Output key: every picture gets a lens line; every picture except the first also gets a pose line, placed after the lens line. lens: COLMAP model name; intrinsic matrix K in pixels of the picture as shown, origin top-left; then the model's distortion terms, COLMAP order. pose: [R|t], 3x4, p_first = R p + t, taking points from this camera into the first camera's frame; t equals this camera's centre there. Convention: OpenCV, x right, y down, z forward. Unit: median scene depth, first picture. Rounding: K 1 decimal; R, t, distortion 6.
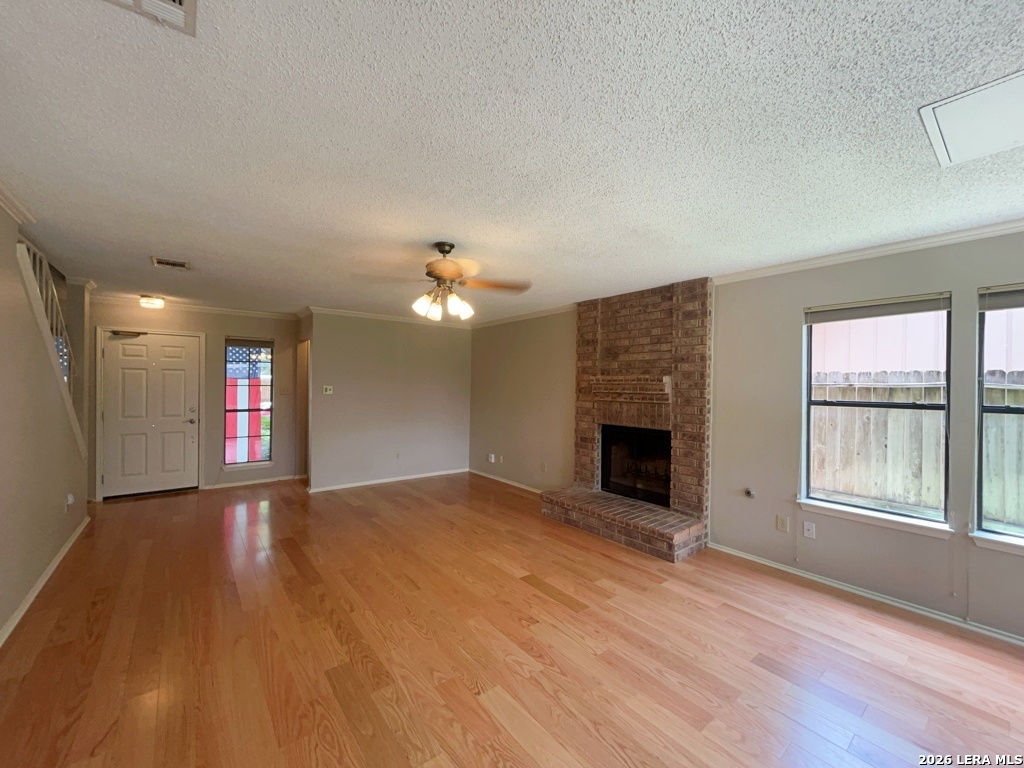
lens RADIAL K [[413.0, 0, 516.3], [0, 413.0, 384.2], [0, 0, 1]] dist [-0.003275, -0.000290]
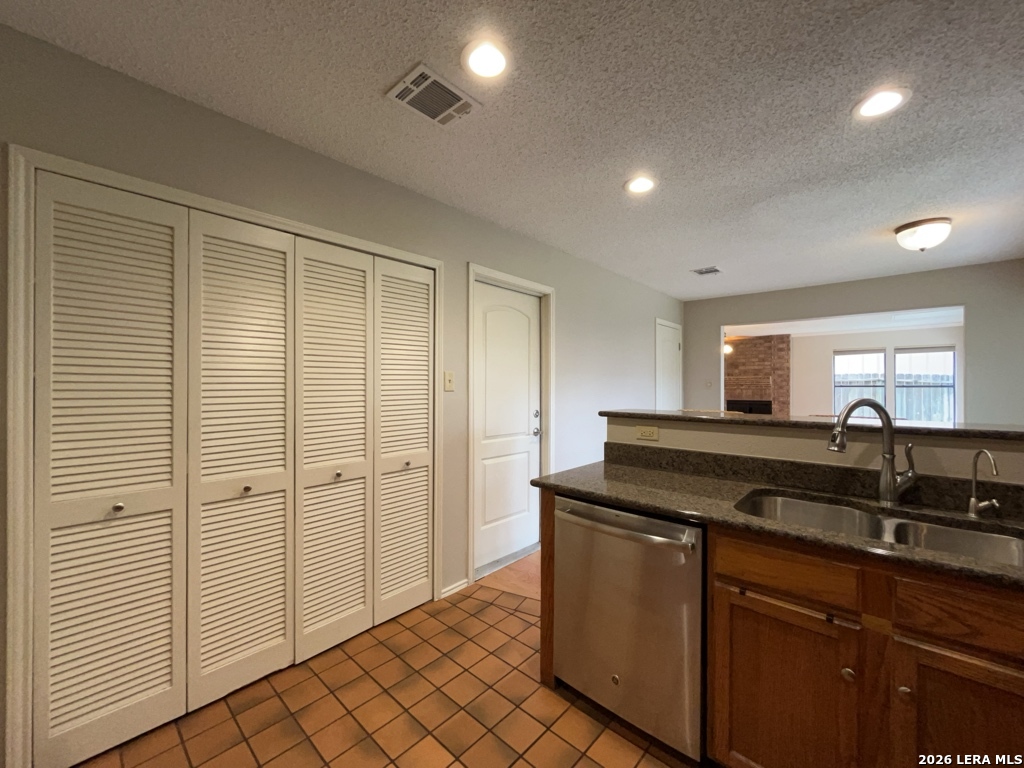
lens RADIAL K [[413.0, 0, 518.7], [0, 413.0, 384.6], [0, 0, 1]] dist [-0.003275, -0.000290]
pose [[0.985648, -0.005329, 0.168732, -1.344510], [0.006557, 0.999956, -0.006724, 0.031141], [-0.168689, 0.007734, 0.985639, -0.968019]]
